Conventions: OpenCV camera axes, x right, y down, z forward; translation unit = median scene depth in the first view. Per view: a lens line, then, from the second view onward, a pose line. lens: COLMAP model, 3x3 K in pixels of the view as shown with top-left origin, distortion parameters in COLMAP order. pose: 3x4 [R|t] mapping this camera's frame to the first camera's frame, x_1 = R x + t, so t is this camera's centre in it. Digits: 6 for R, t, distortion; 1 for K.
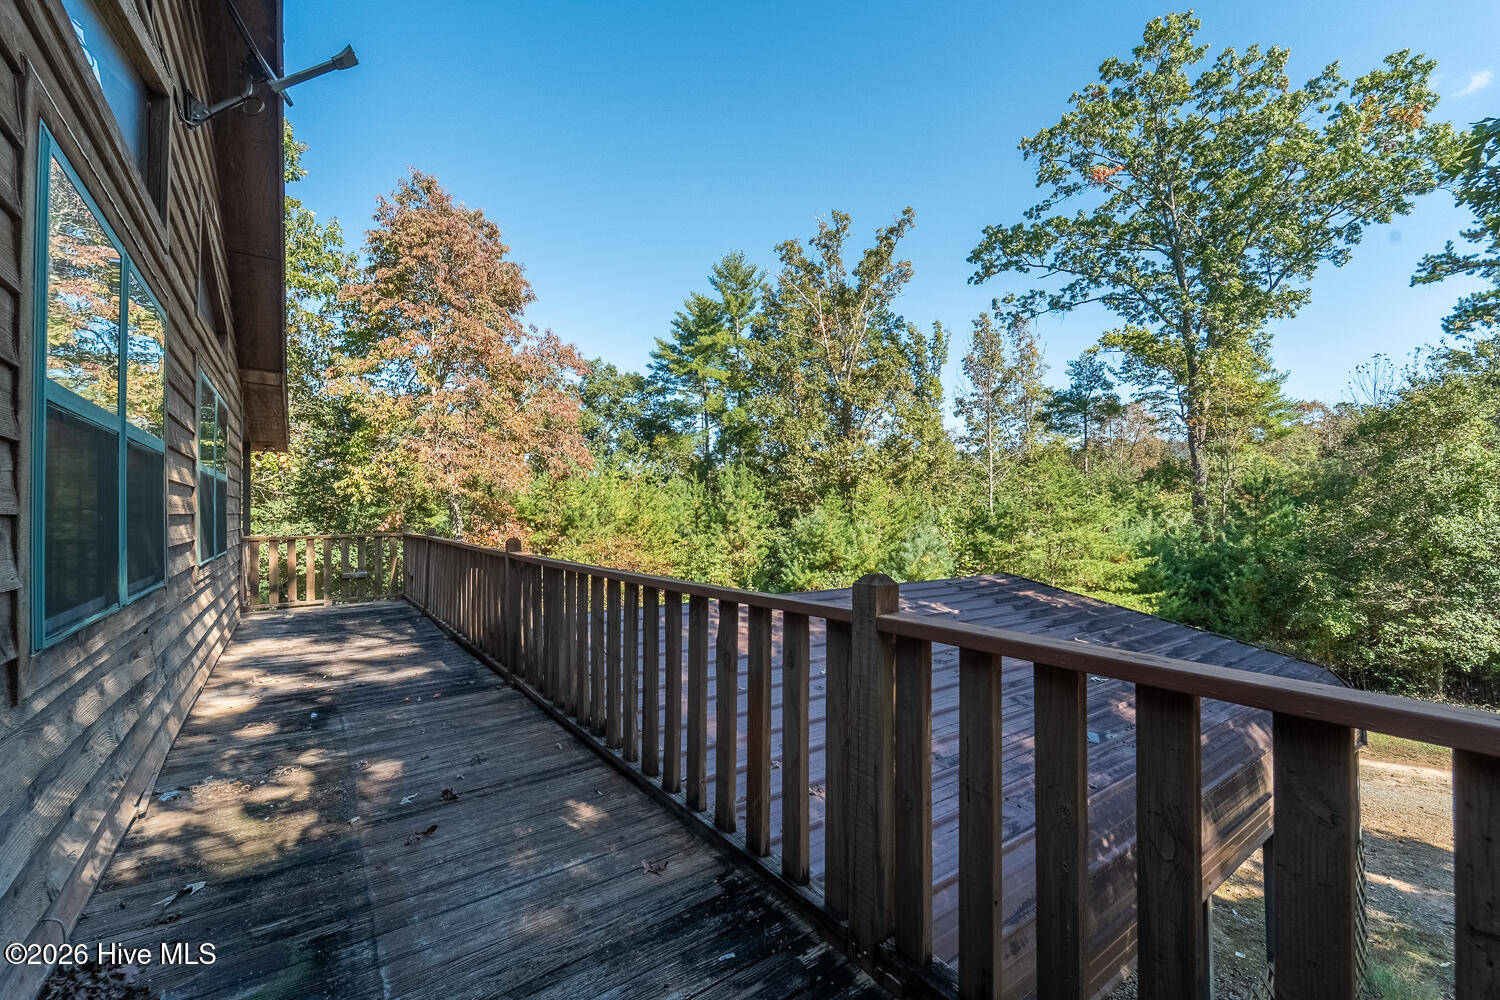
lens RADIAL K [[609.4, 0, 727.4], [0, 609.4, 500.0], [0, 0, 1]] dist [-0.000905, -0.000610]
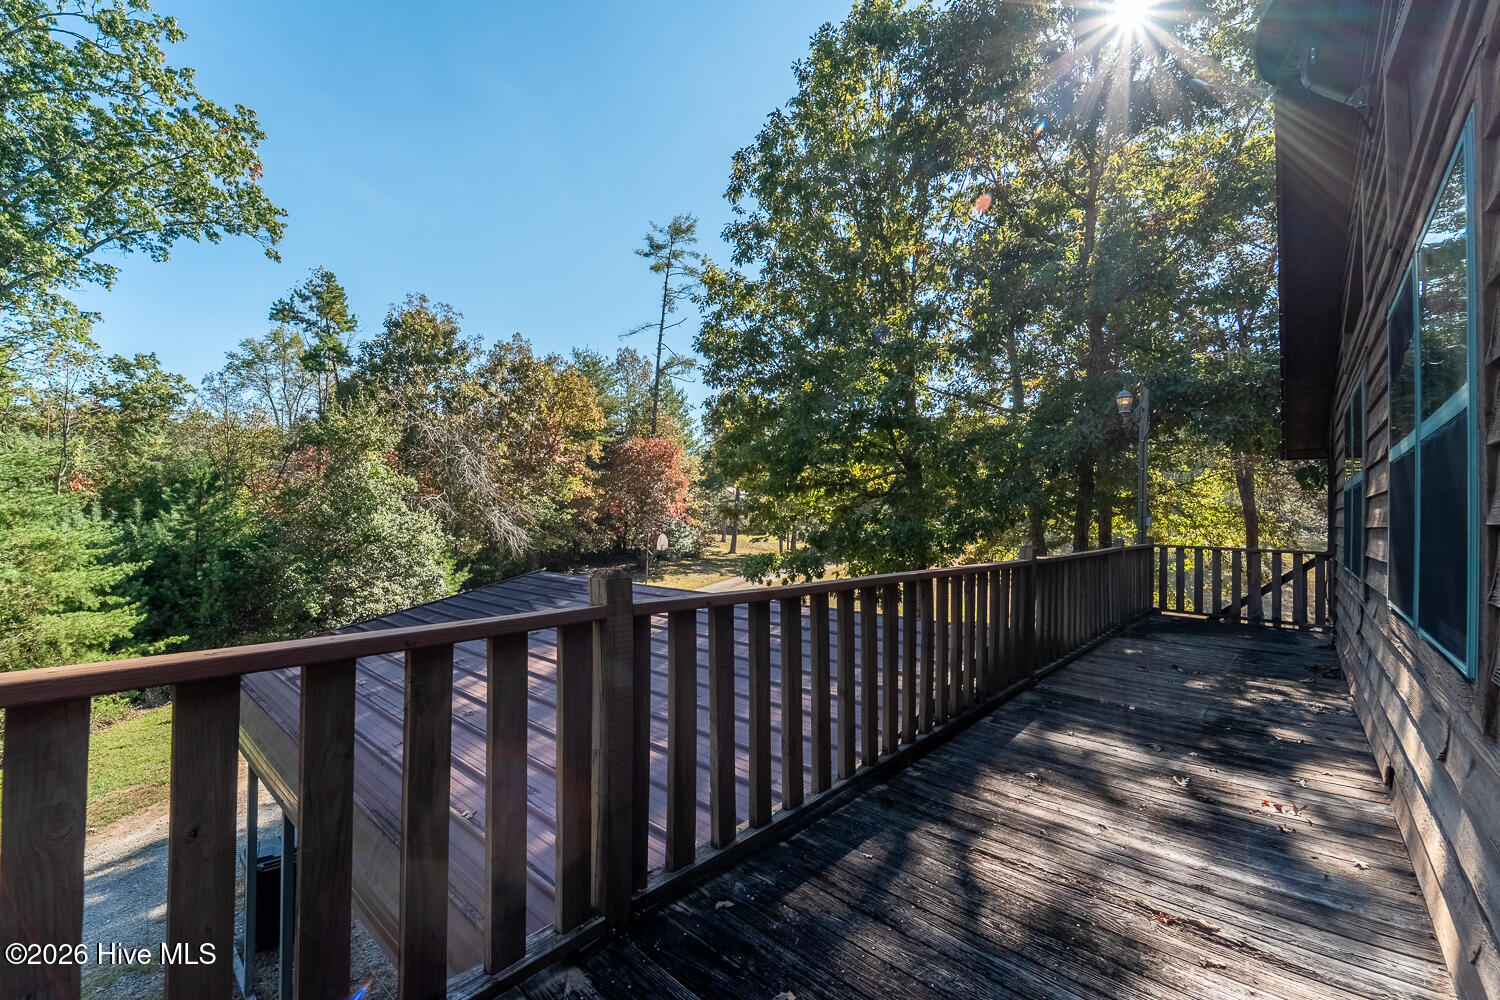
lens RADIAL K [[609.4, 0, 756.9], [0, 609.4, 502.7], [0, 0, 1]] dist [-0.000905, -0.000610]
pose [[-0.231418, 0.021996, 0.972606, -1.337237], [-0.038224, 0.998767, -0.031682, 0.044743], [-0.972103, -0.044509, -0.230292, 1.807592]]
